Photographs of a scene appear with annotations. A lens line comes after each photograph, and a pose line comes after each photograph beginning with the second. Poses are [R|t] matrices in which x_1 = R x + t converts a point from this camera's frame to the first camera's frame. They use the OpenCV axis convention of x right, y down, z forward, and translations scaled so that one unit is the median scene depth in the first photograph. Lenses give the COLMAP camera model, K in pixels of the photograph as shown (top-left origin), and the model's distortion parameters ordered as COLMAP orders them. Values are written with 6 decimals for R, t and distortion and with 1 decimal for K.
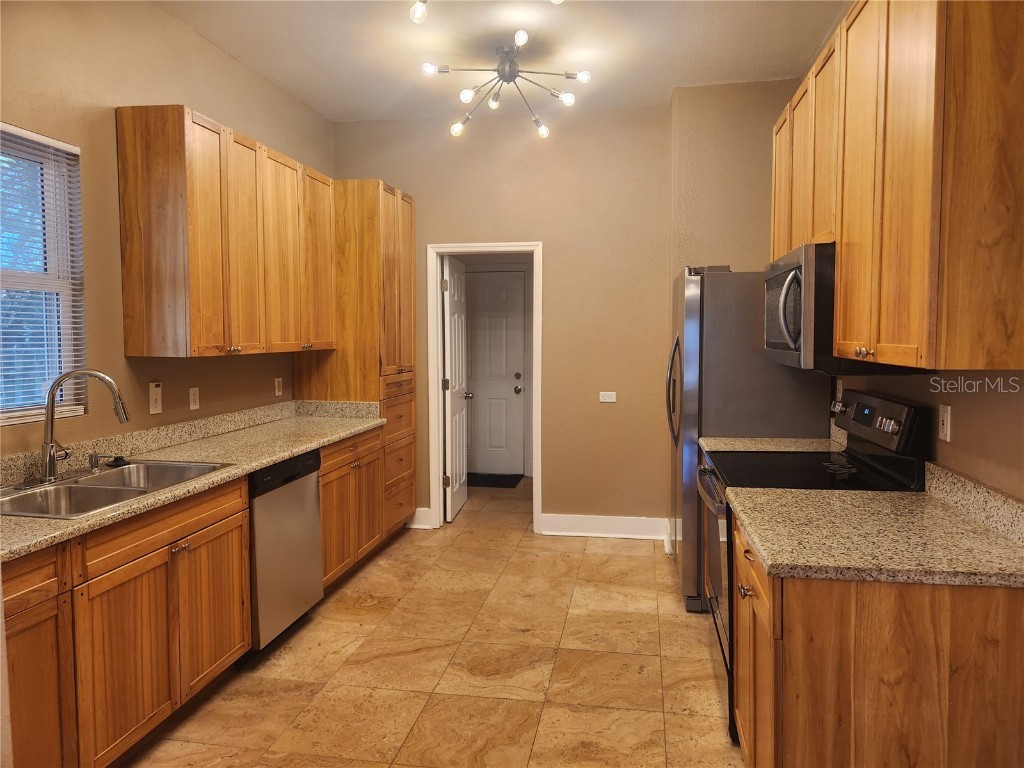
lens RADIAL K [[681.1, 0, 515.0], [0, 681.1, 379.4], [0, 0, 1]] dist [0.091924, -0.080311]
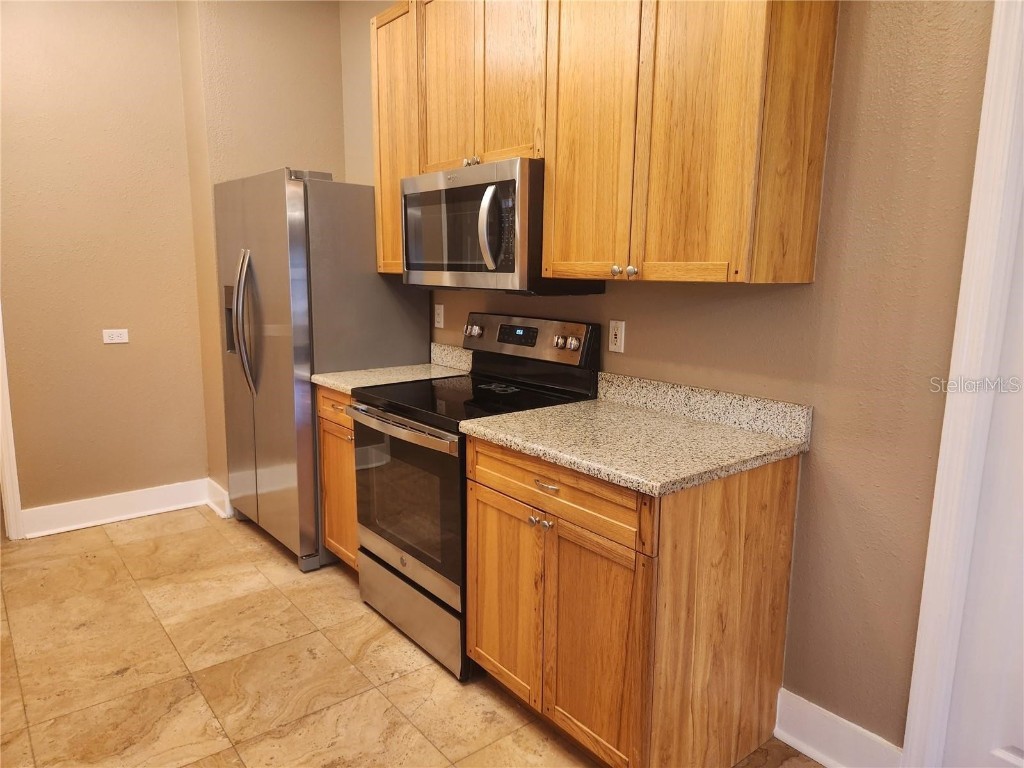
lens RADIAL K [[692.5, 0, 504.3], [0, 692.5, 386.0], [0, 0, 1]] dist [0.091226, -0.082577]
pose [[0.660656, -0.105868, 0.743186, -0.244092], [0.028464, 0.992827, 0.116126, 0.003755], [-0.750149, -0.055565, 0.658930, 0.258970]]
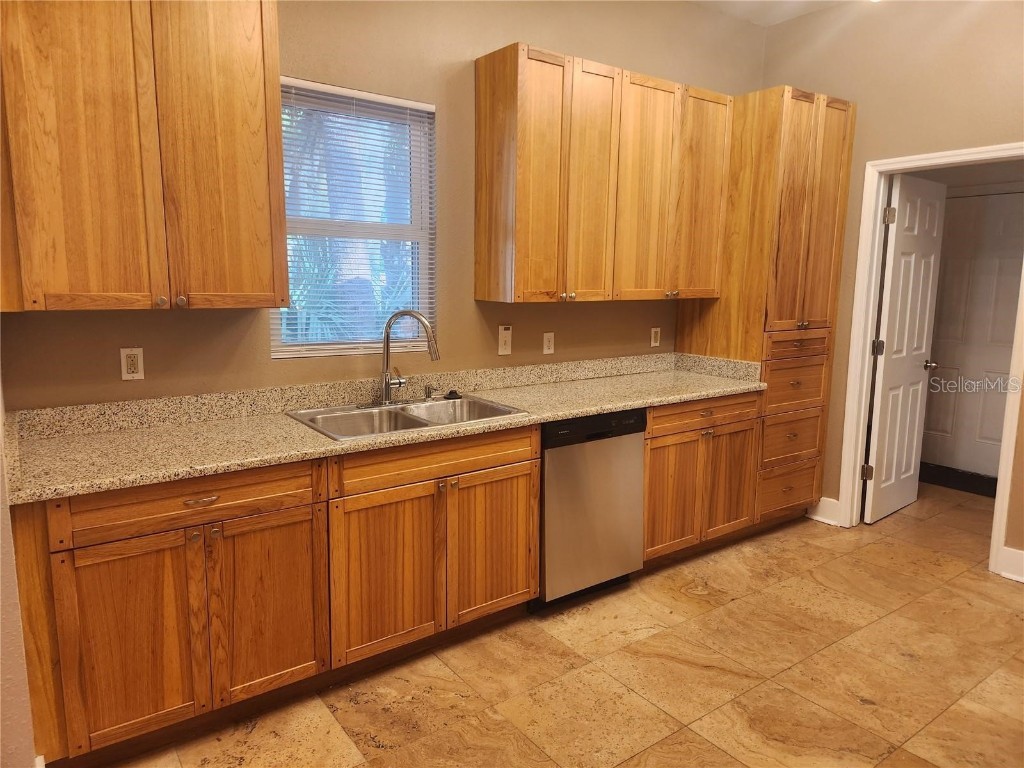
lens RADIAL K [[681.1, 0, 515.0], [0, 681.1, 379.4], [0, 0, 1]] dist [0.091924, -0.080311]
pose [[0.729263, 0.106092, -0.675958, 0.210829], [-0.055463, 0.993821, 0.096144, -0.014999], [0.681982, -0.032623, 0.730641, 0.247796]]
